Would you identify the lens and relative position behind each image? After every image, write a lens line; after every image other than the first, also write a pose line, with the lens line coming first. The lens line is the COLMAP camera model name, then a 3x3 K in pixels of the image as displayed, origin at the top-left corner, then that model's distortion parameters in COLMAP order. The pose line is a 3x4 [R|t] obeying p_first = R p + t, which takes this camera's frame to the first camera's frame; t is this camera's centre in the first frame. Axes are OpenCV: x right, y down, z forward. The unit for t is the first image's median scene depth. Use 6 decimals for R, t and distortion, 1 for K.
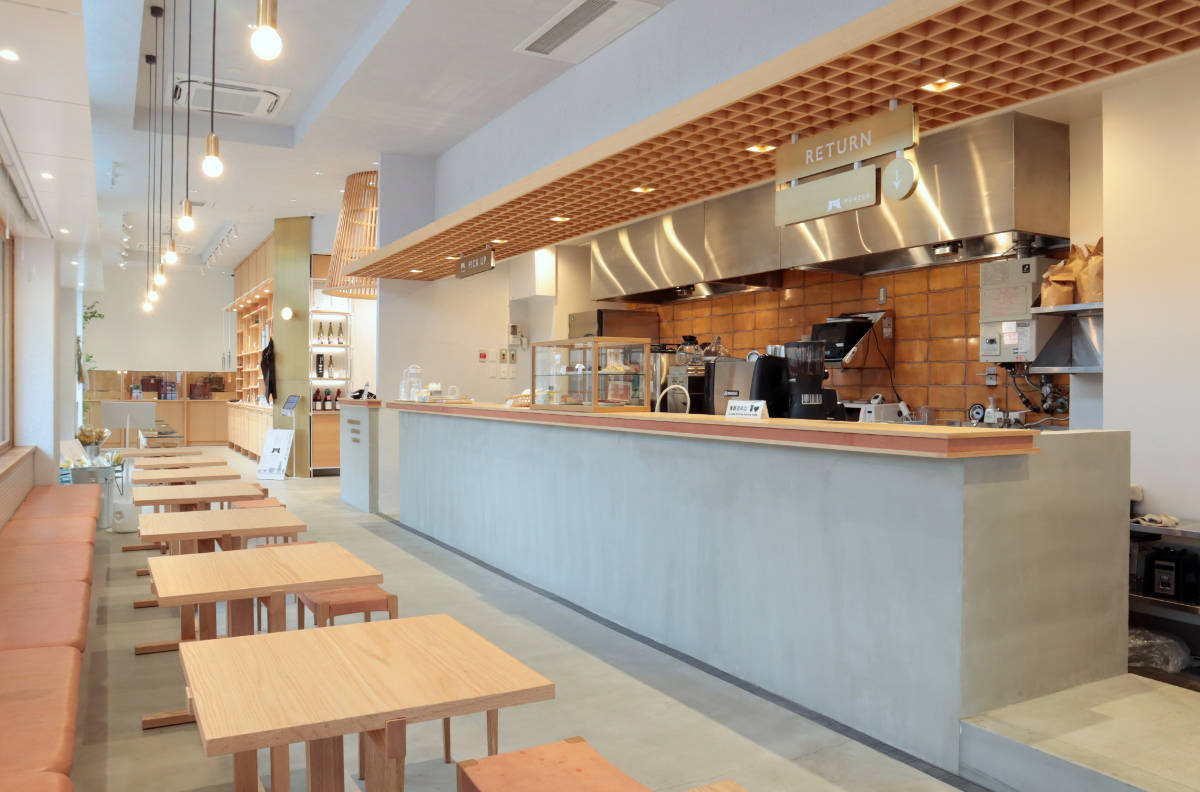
lens RADIAL K [[911.0, 0, 600.0], [0, 911.0, 396.0], [0, 0, 1]] dist [-0.071770, 0.009266]
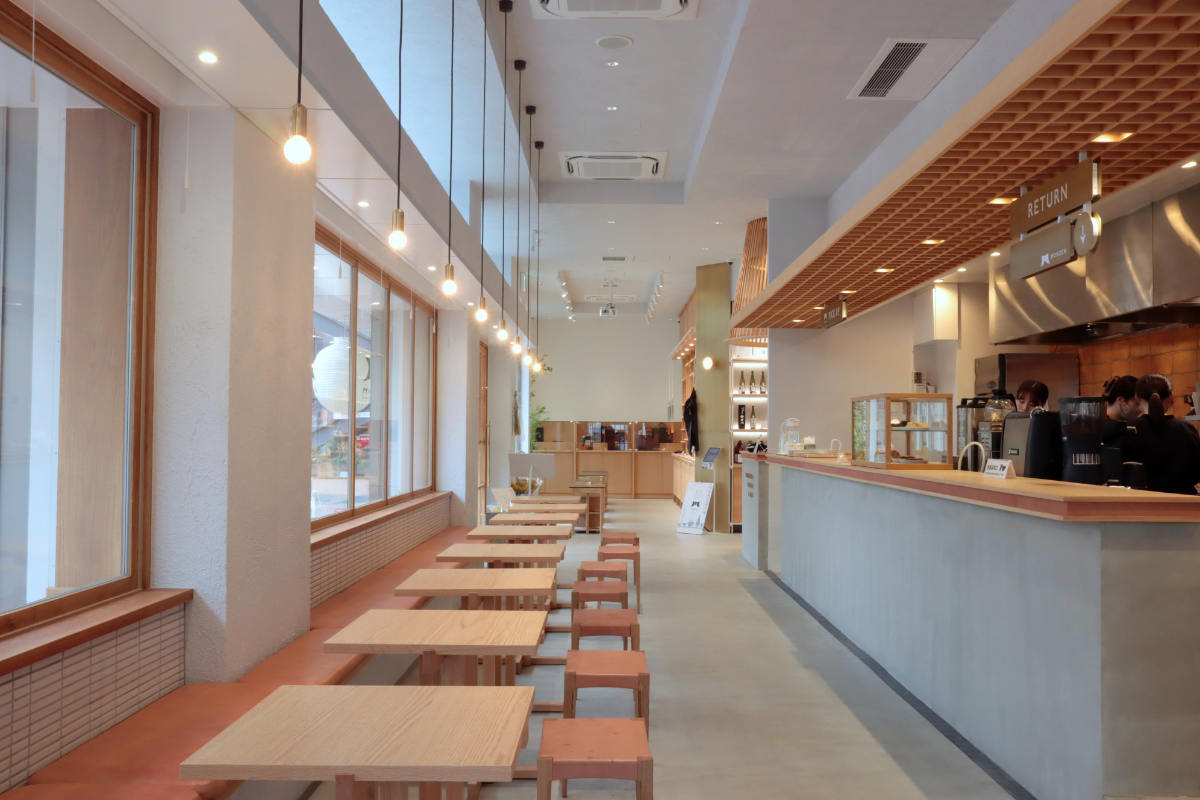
lens RADIAL K [[1101.3, 0, 600.0], [0, 1101.3, 400.0], [0, 0, 1]] dist [0.010782, 0.005692]
pose [[0.867837, -0.012882, -0.496682, 0.141503], [-0.008090, 0.999165, -0.040049, -0.003223], [0.496783, 0.038774, 0.867008, -0.085636]]
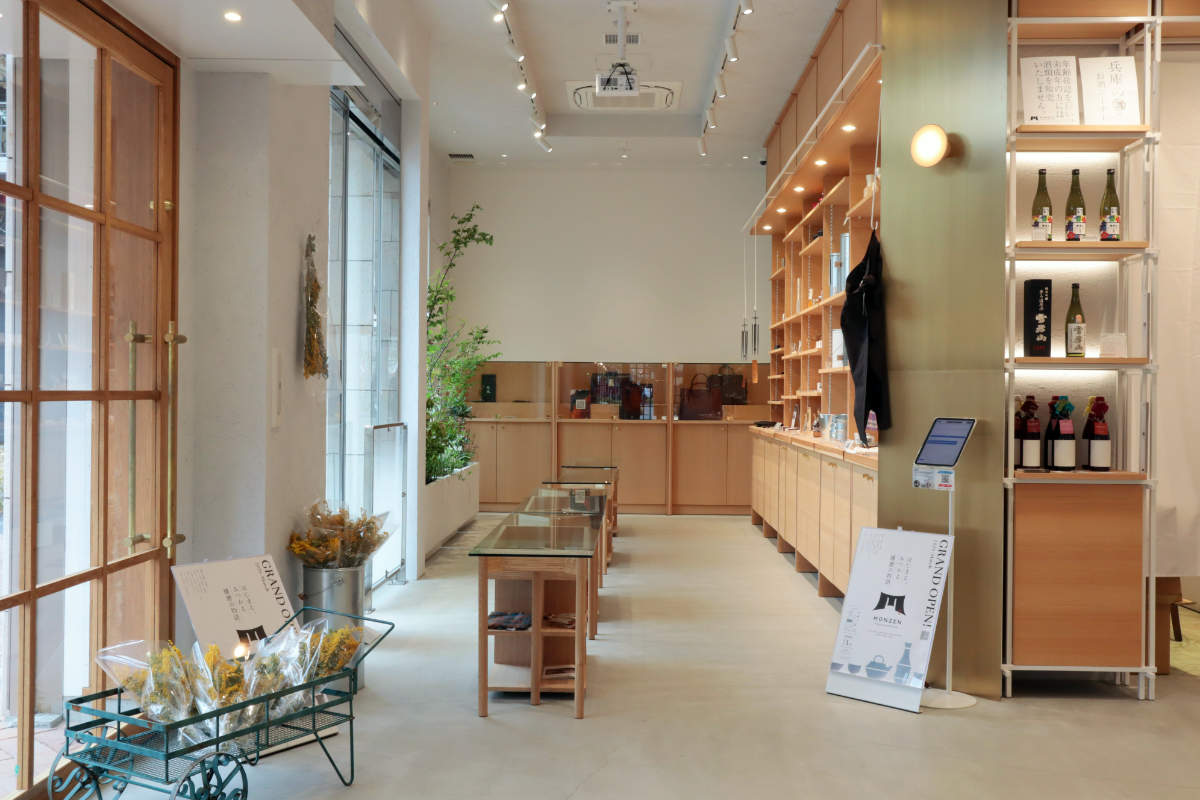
lens RADIAL K [[1085.4, 0, 600.0], [0, 1085.4, 400.0], [0, 0, 1]] dist [-0.005168, -0.002706]
pose [[0.856799, 0.004688, -0.515630, -0.253973], [-0.009672, 0.999929, -0.006979, -0.003022], [0.515561, 0.010967, 0.856783, 0.634674]]
